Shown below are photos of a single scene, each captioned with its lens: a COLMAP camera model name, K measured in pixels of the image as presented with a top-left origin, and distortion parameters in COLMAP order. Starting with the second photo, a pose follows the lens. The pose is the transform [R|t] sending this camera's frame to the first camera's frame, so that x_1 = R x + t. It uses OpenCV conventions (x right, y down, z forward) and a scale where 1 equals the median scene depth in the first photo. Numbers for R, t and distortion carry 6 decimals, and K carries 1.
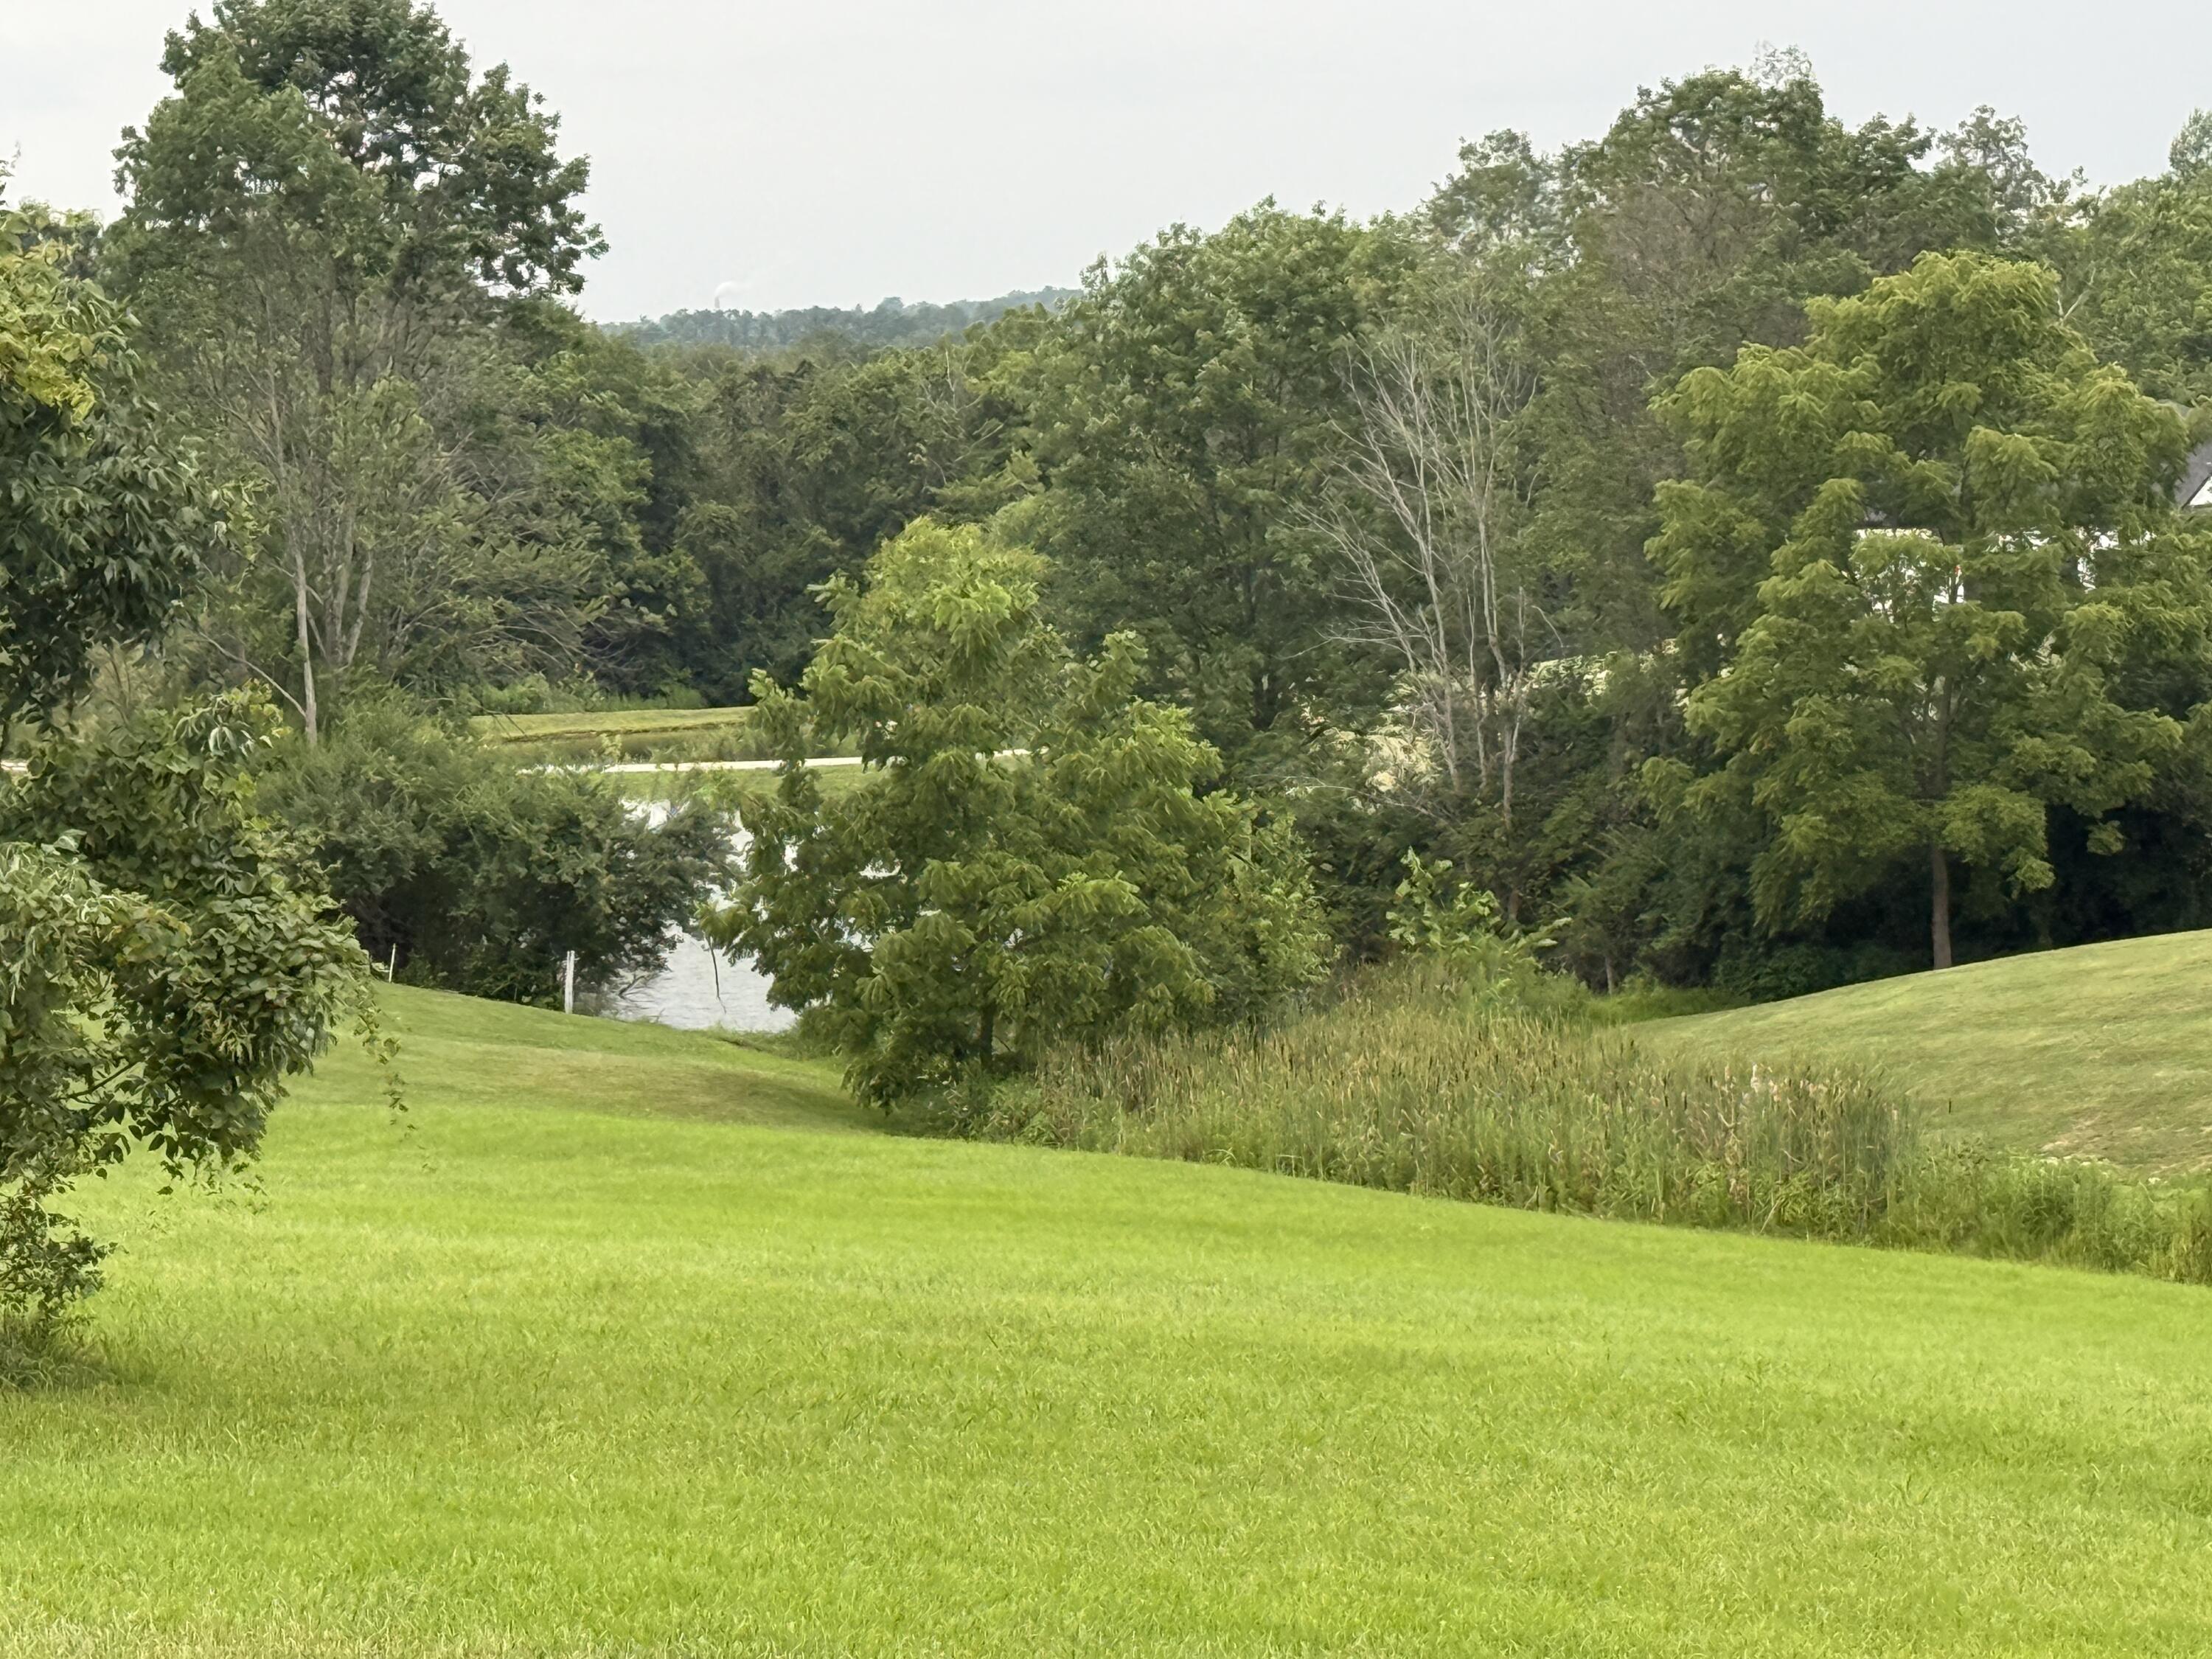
lens RADIAL K [[6978.3, 0, 1109.4], [0, 6978.3, 828.6], [0, 0, 1]] dist [0.106560, 0.000000]
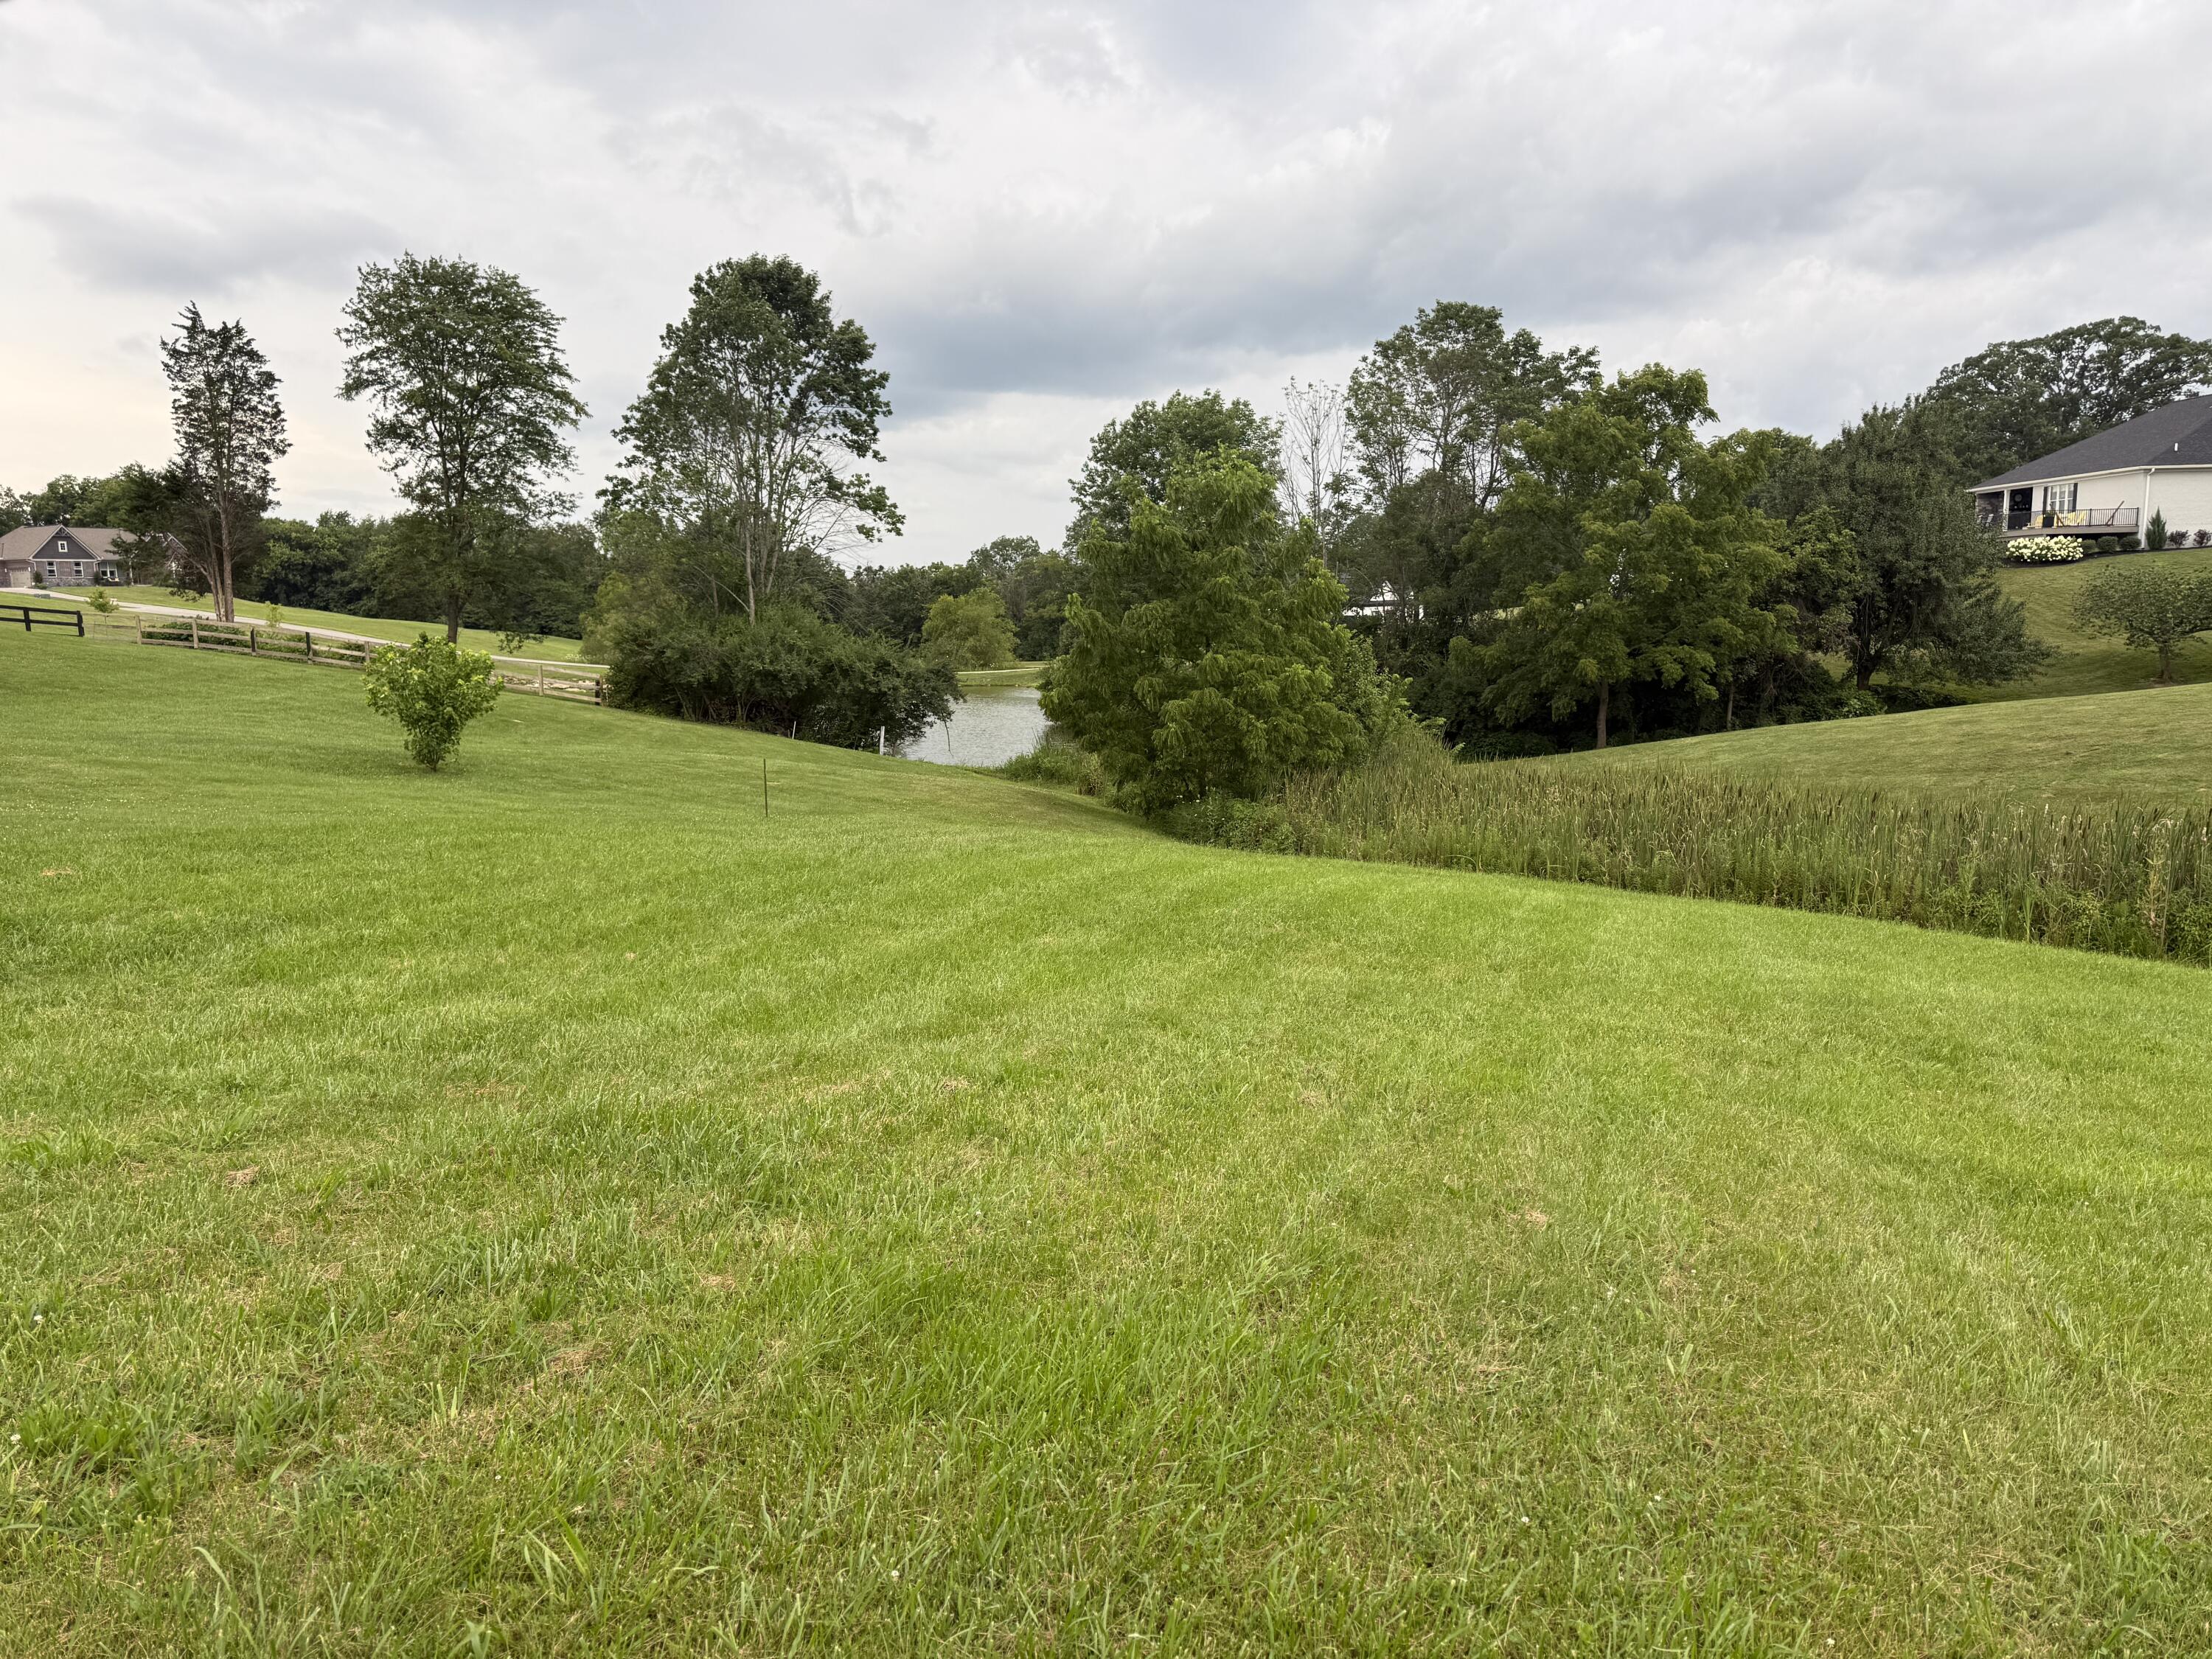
lens RADIAL K [[1544.3, 0, 1113.2], [0, 1544.3, 837.4], [0, 0, 1]] dist [0.100571, 0.006788]
pose [[0.990987, 0.008983, 0.133659, -0.070529], [-0.018662, 0.997278, 0.071338, 0.016364], [-0.132655, -0.073190, 0.988456, 0.533639]]
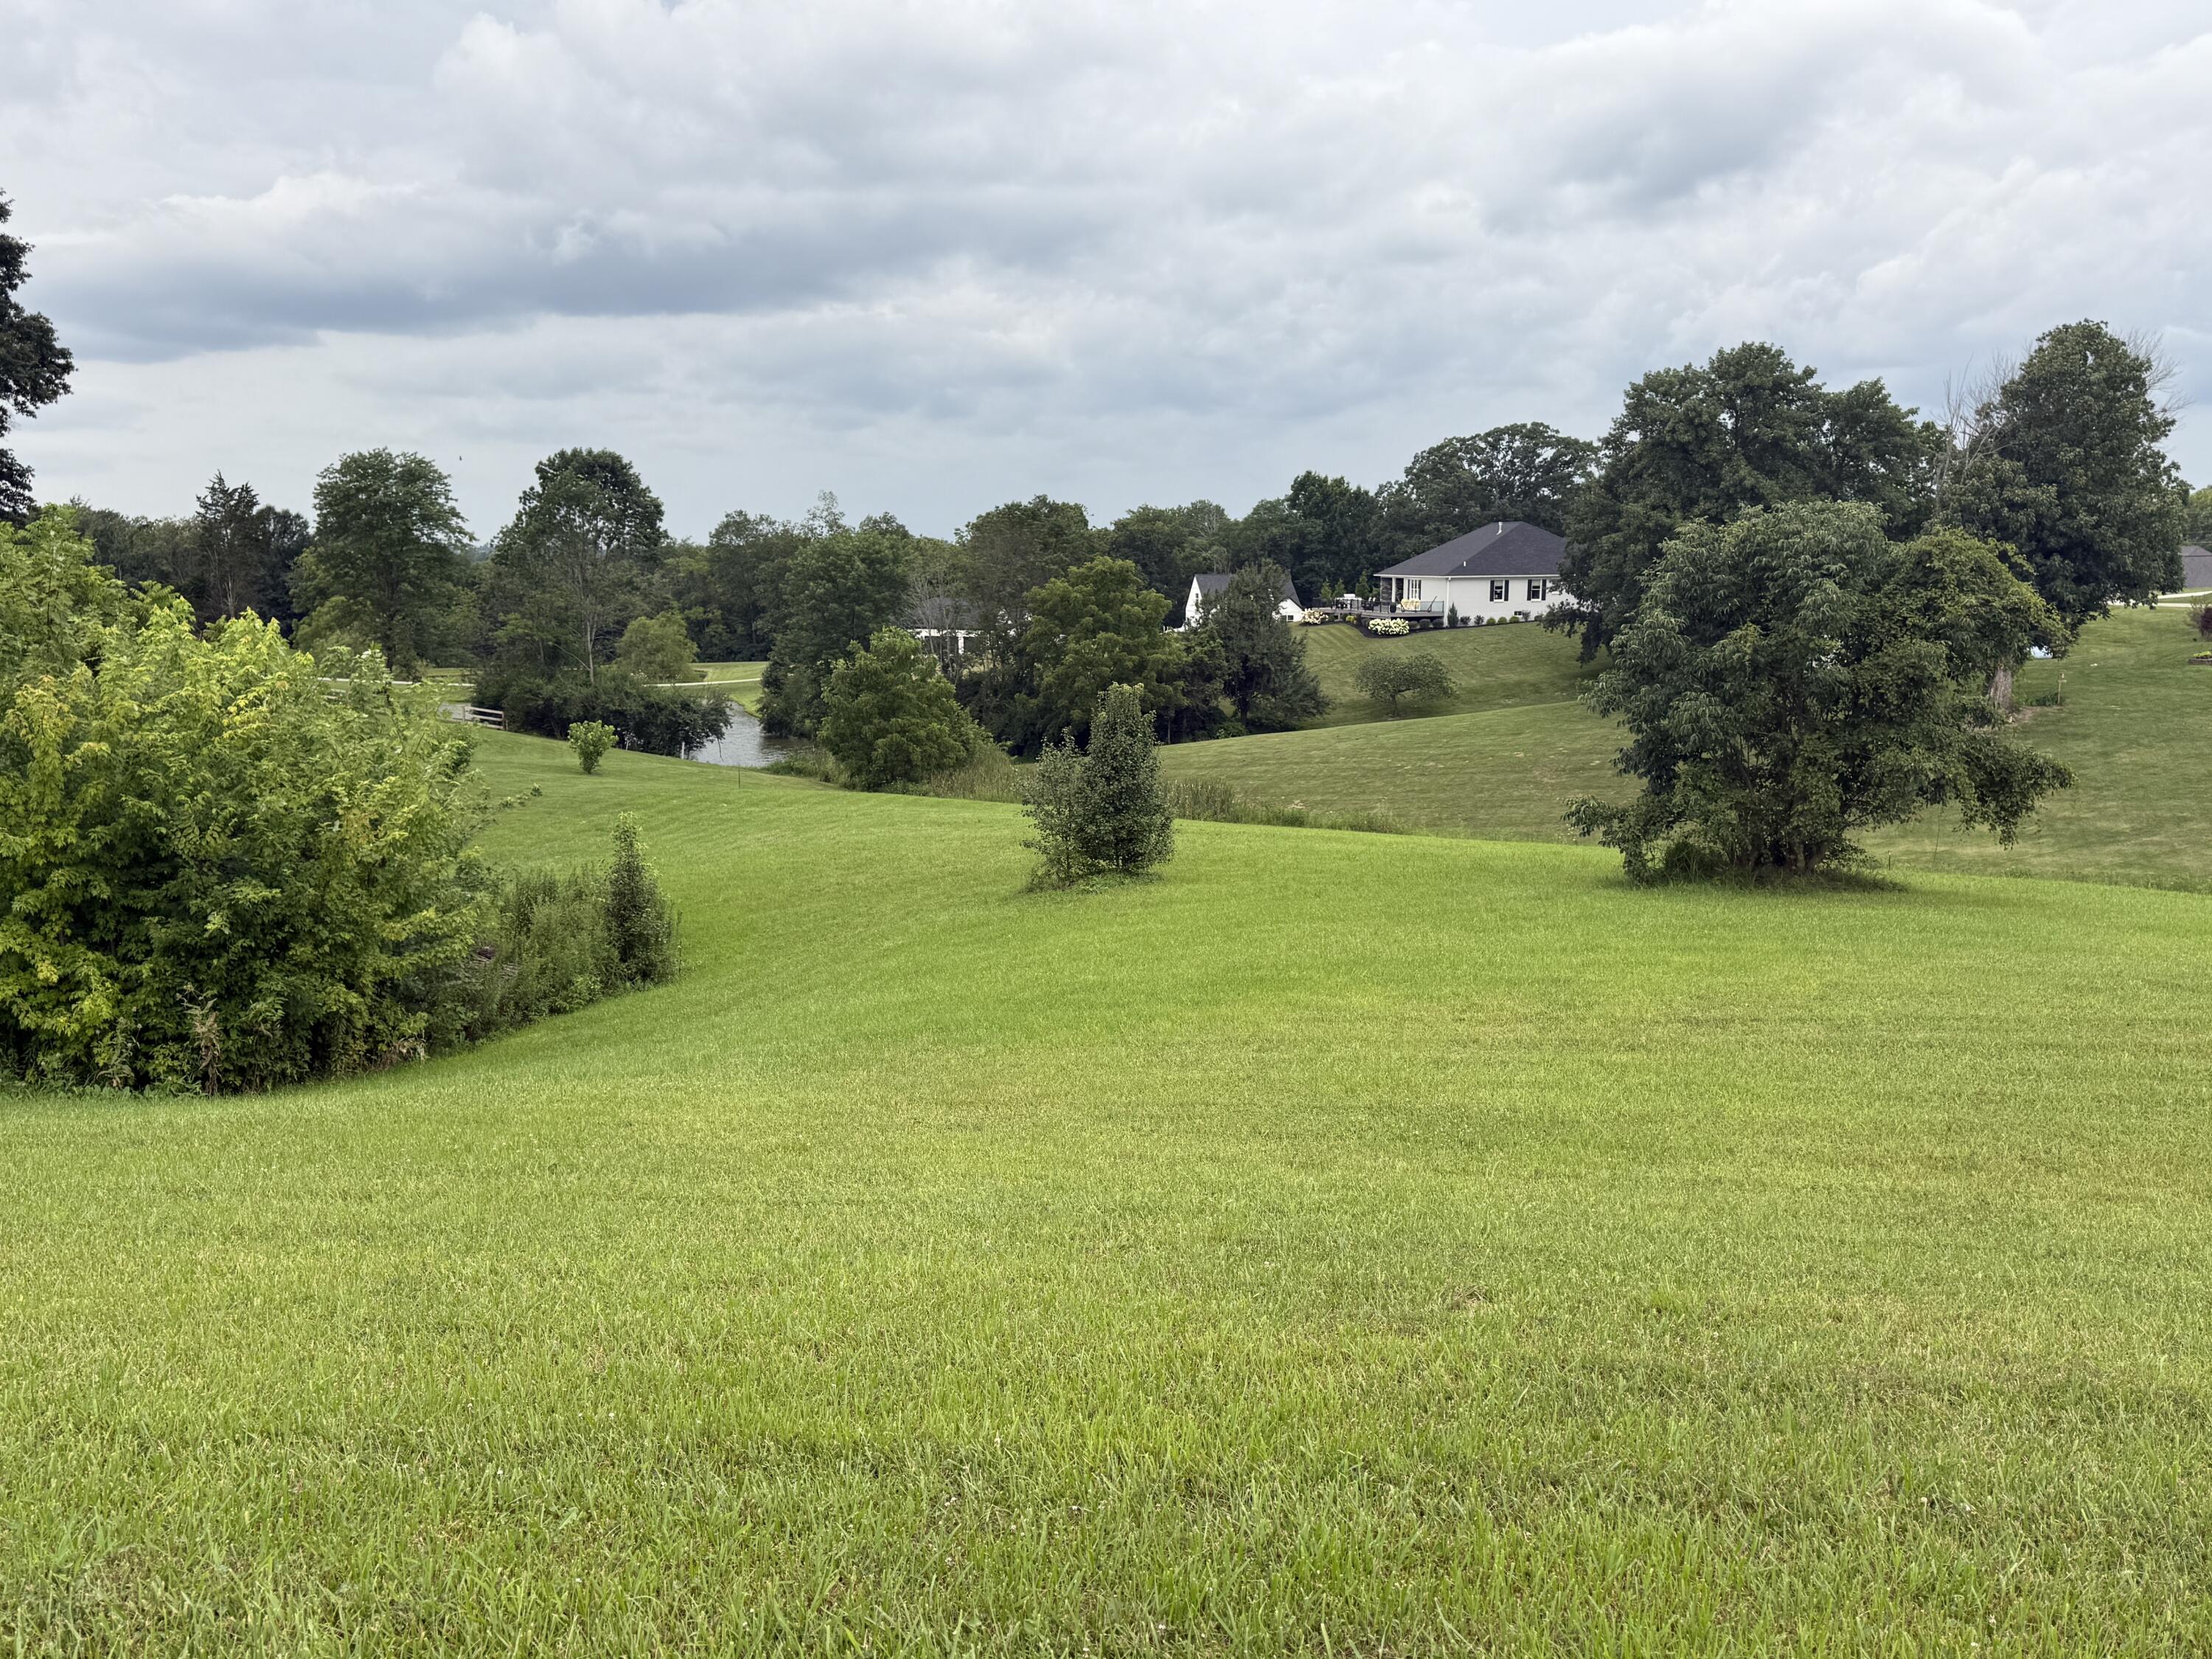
lens RADIAL K [[1908.6, 0, 1114.1], [0, 1908.6, 842.0], [0, 0, 1]] dist [0.152462, -0.026598]
pose [[0.941363, -0.007964, 0.337302, -0.196703], [-0.016154, 0.997511, 0.068636, -0.001854], [-0.337009, -0.070060, 0.938891, 0.040286]]
